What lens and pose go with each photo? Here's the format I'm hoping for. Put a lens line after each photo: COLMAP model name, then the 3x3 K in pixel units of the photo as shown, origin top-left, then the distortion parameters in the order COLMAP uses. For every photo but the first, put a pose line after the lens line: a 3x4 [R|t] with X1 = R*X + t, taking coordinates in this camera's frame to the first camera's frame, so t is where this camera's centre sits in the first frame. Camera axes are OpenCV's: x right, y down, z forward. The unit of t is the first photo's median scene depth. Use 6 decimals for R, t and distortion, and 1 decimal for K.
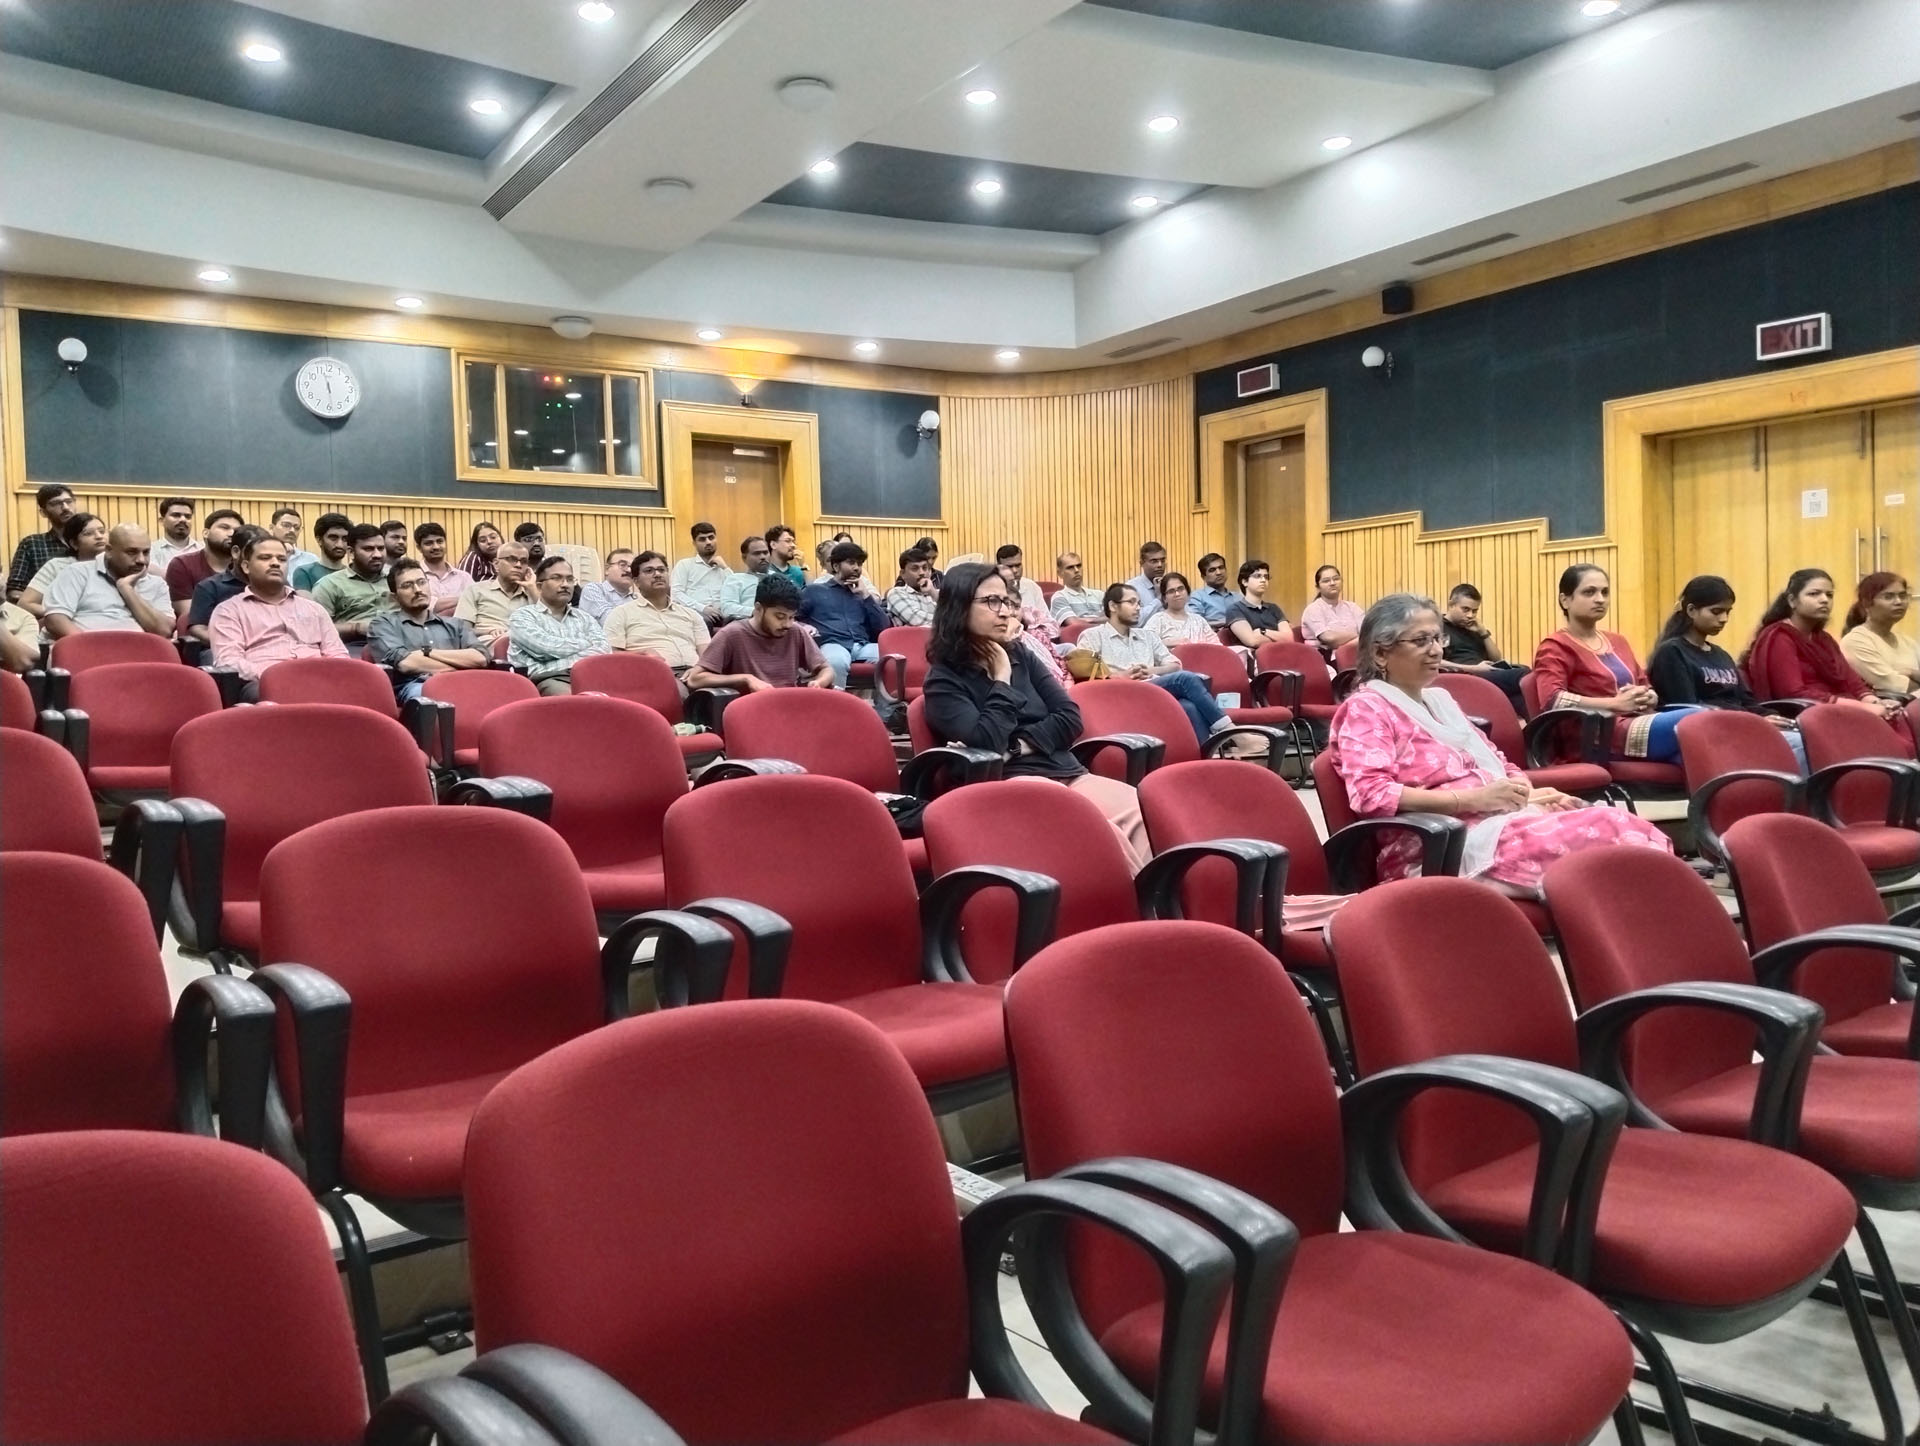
lens RADIAL K [[1501.1, 0, 956.8], [0, 1501.1, 721.3], [0, 0, 1]] dist [0.077871, -0.140101]
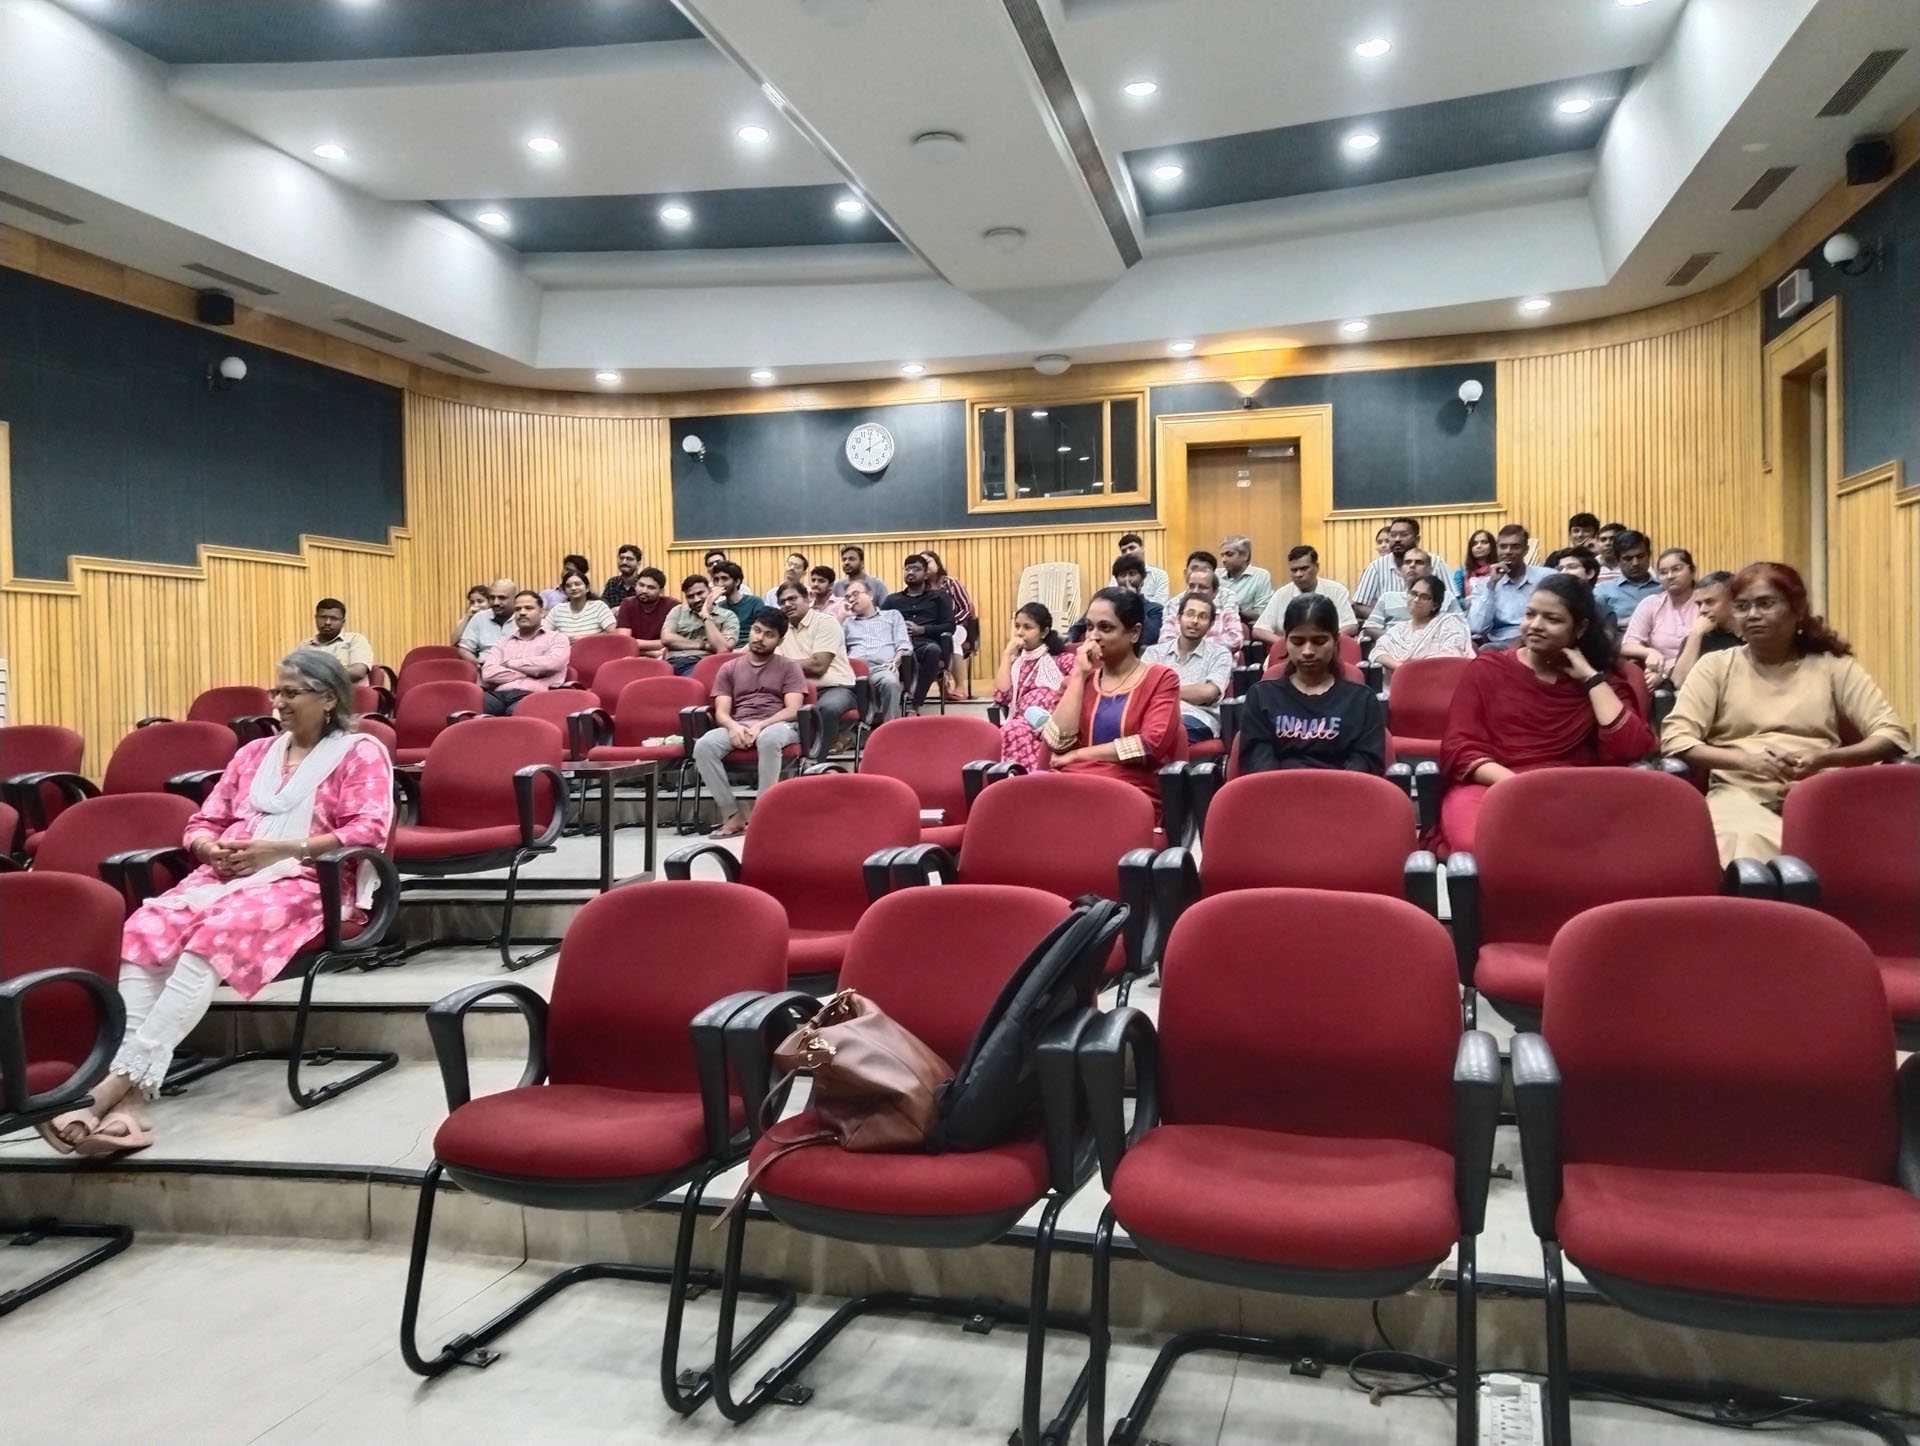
lens RADIAL K [[1501.1, 0, 963.4], [0, 1501.1, 720.2], [0, 0, 1]] dist [0.077871, -0.140101]
pose [[0.687959, 0.027471, -0.725230, 0.535764], [-0.019776, 0.999622, 0.019106, -0.022668], [0.725480, 0.001198, 0.688242, 0.210731]]
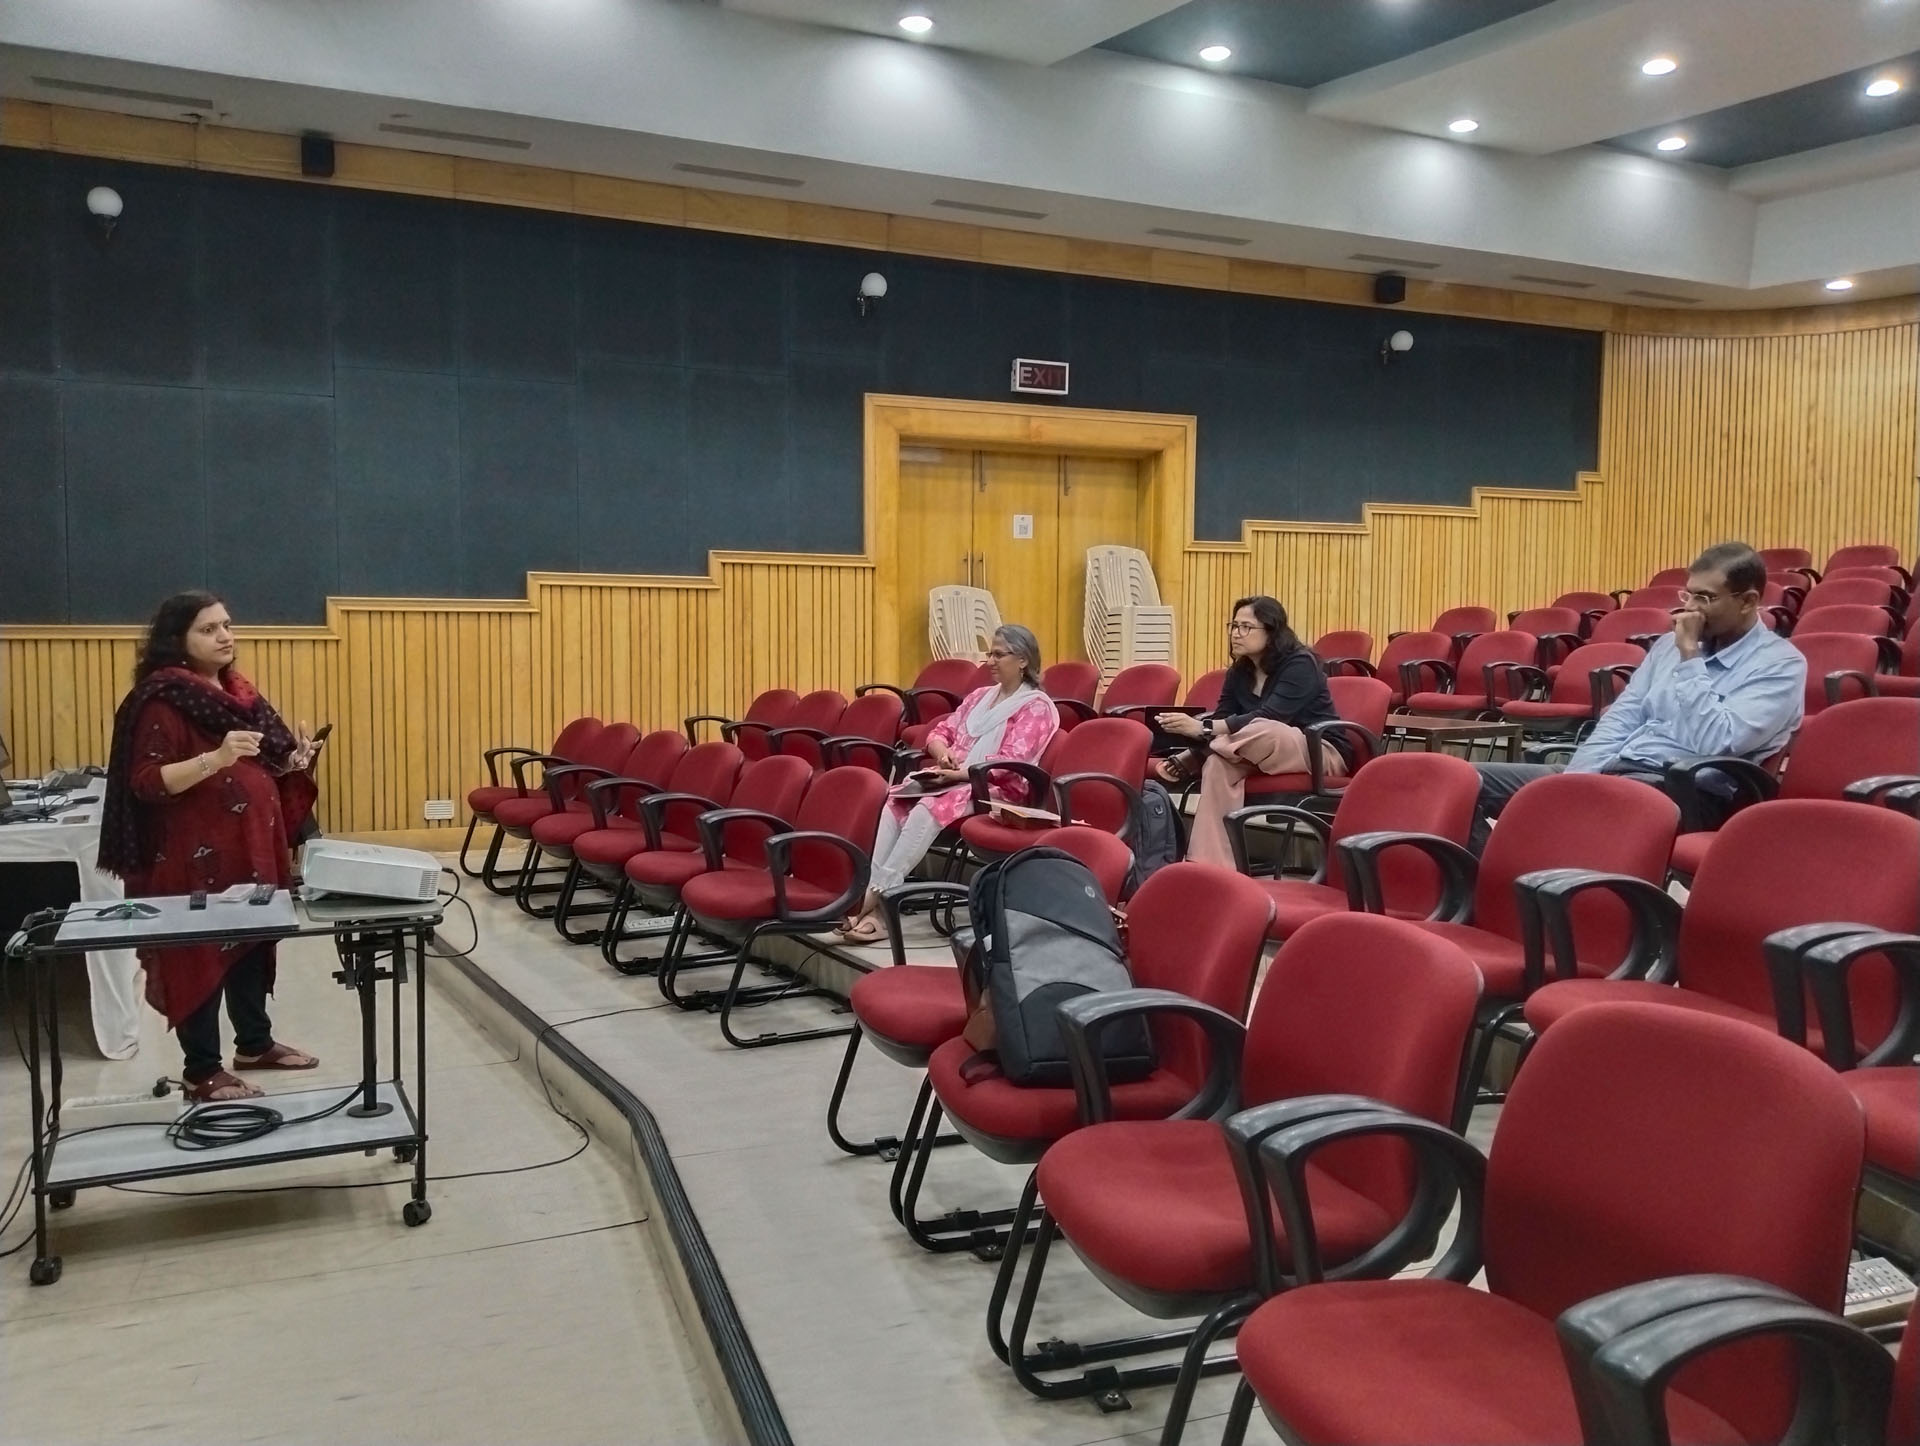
lens RADIAL K [[1501.1, 0, 955.9], [0, 1501.1, 726.2], [0, 0, 1]] dist [0.077871, -0.140101]
pose [[-0.163767, 0.090042, -0.982381, 0.632013], [-0.032972, 0.994770, 0.096674, -0.041572], [0.985948, 0.048223, -0.159942, 0.406978]]
